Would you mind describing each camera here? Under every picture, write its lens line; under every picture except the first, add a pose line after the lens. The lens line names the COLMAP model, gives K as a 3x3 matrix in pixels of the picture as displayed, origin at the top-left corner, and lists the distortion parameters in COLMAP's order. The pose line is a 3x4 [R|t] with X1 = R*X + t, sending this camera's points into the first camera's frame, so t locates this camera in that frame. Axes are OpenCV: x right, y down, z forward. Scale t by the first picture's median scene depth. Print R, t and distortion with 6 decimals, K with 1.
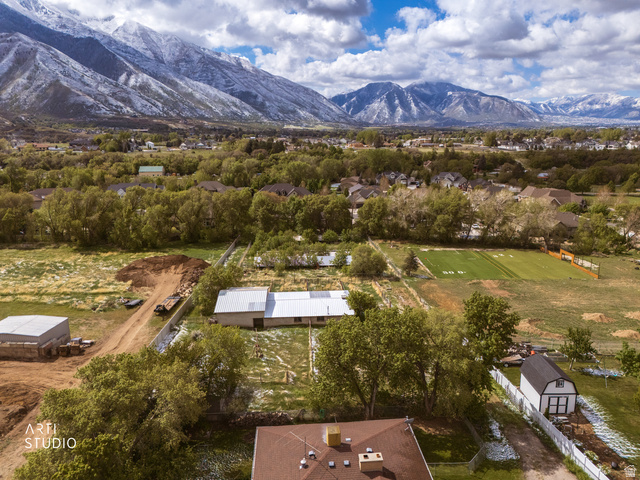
lens RADIAL K [[467.7, 0, 322.1], [0, 467.7, 239.7], [0, 0, 1]] dist [0.072982, -0.056568]
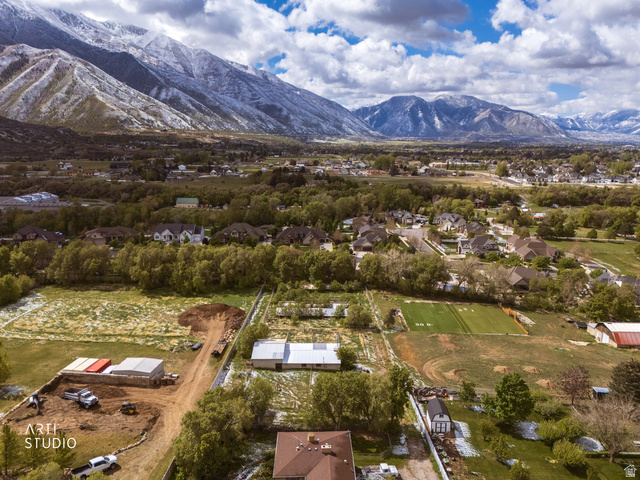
lens RADIAL K [[467.7, 0, 322.1], [0, 467.7, 239.7], [0, 0, 1]] dist [0.072982, -0.056568]
pose [[0.998713, 0.026111, -0.043471, 0.032530], [-0.027038, 0.999417, -0.020864, -0.107166], [0.042901, 0.022012, 0.998837, -0.282972]]
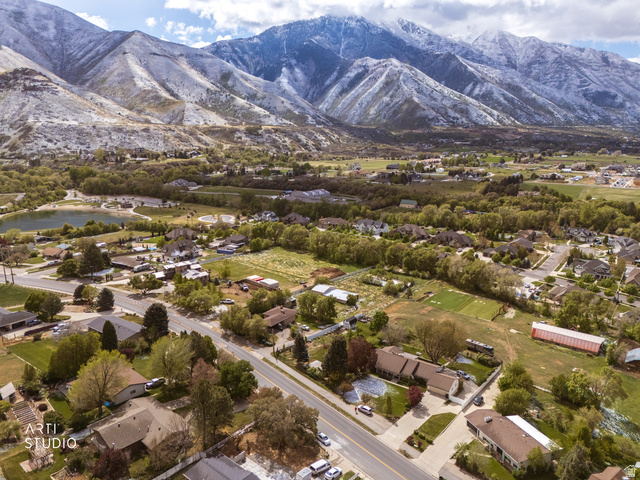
lens RADIAL K [[467.7, 0, 322.1], [0, 467.7, 239.7], [0, 0, 1]] dist [0.072982, -0.056568]
pose [[0.771821, 0.155763, -0.616466, 0.899588], [-0.153748, 0.986478, 0.056761, -0.195798], [0.616971, 0.050971, 0.785333, -0.782784]]
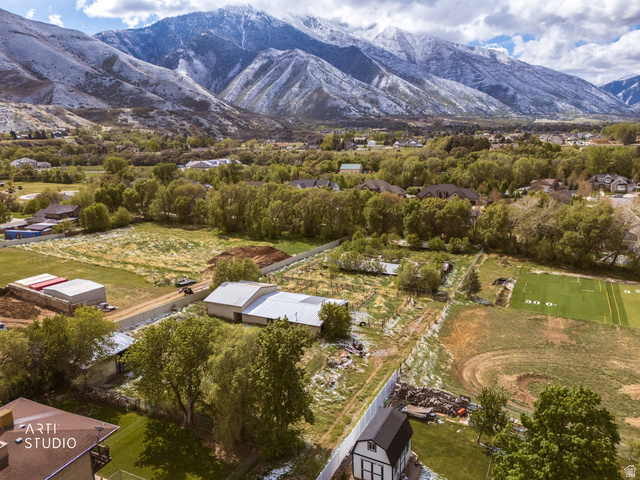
lens RADIAL K [[467.7, 0, 322.1], [0, 467.7, 239.7], [0, 0, 1]] dist [0.072982, -0.056568]
pose [[0.878129, 0.096369, -0.468618, 0.252069], [-0.093689, 0.995176, 0.029093, -0.021817], [0.469161, 0.018357, 0.882922, 0.077192]]
